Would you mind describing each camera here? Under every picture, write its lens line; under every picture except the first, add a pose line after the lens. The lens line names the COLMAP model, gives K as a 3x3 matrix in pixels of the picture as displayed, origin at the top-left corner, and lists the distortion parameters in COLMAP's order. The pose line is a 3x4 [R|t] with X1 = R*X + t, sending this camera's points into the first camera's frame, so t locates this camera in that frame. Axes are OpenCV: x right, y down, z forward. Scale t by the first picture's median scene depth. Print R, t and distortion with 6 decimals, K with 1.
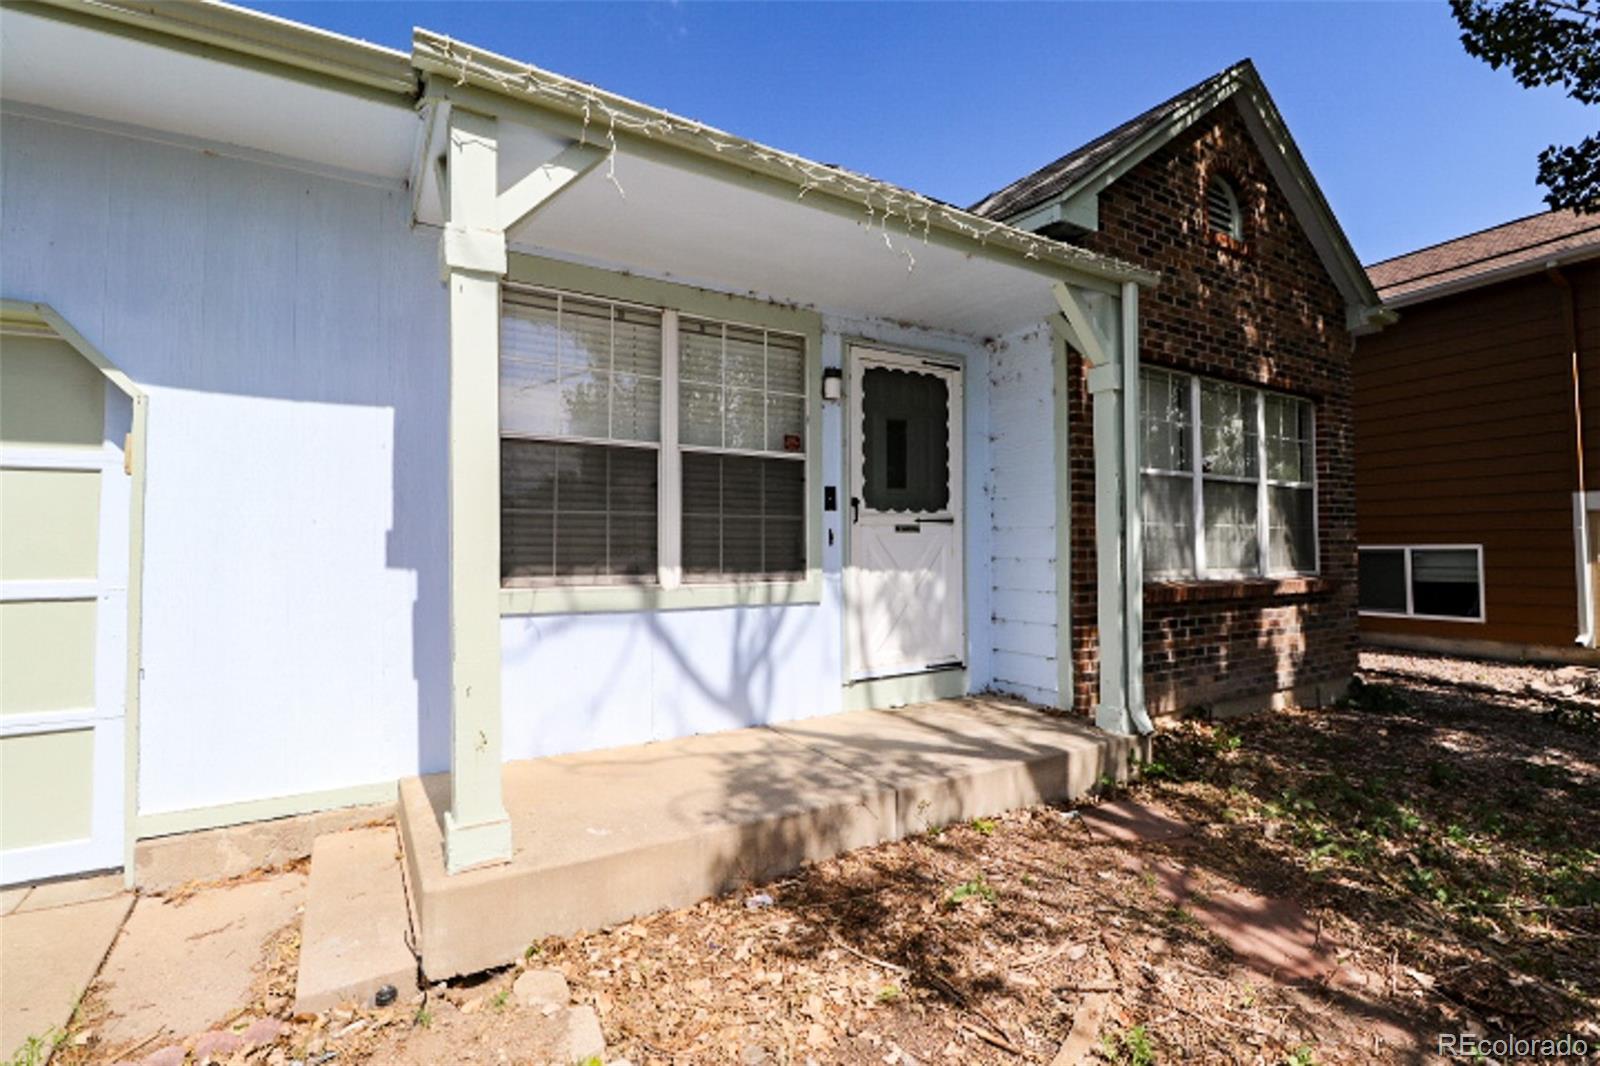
lens RADIAL K [[740.8, 0, 801.7], [0, 740.8, 523.0], [0, 0, 1]] dist [0.001762, -0.014985]
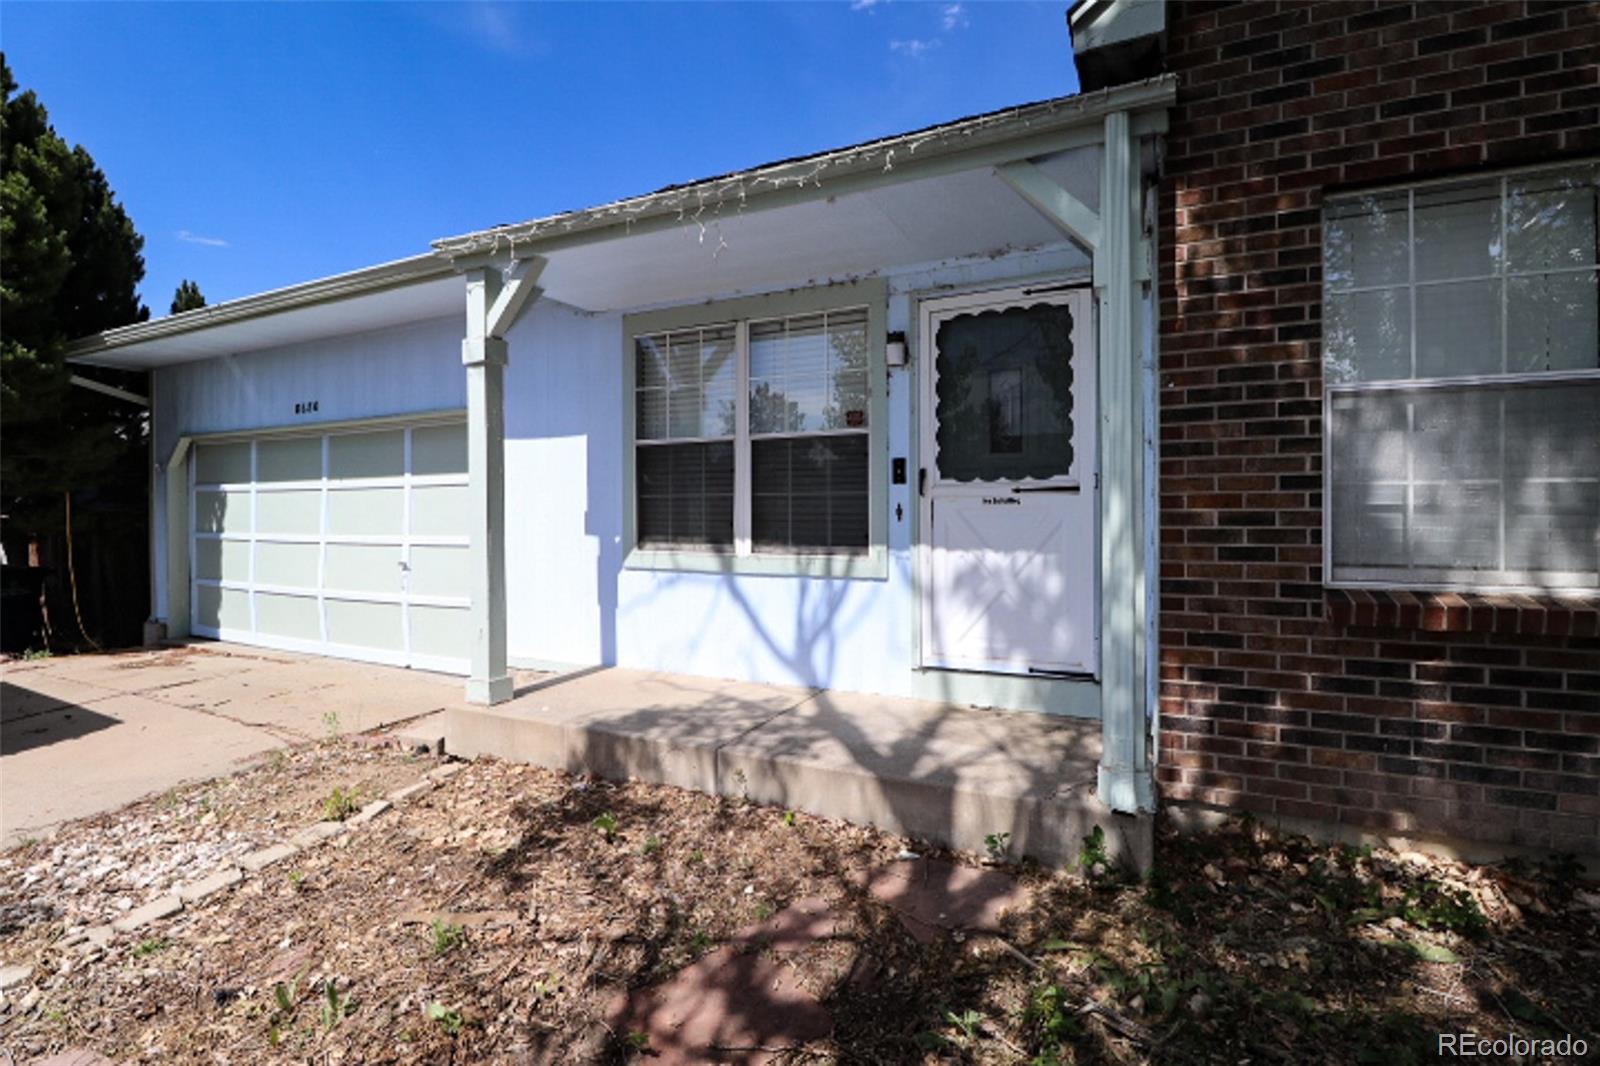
lens RADIAL K [[753.4, 0, 793.0], [0, 753.4, 524.0], [0, 0, 1]] dist [0.000505, -0.012552]
pose [[0.529990, 0.009002, -0.847956, 0.779429], [0.029925, 0.999122, 0.029311, 0.002090], [0.847475, -0.040909, 0.529256, 0.370986]]
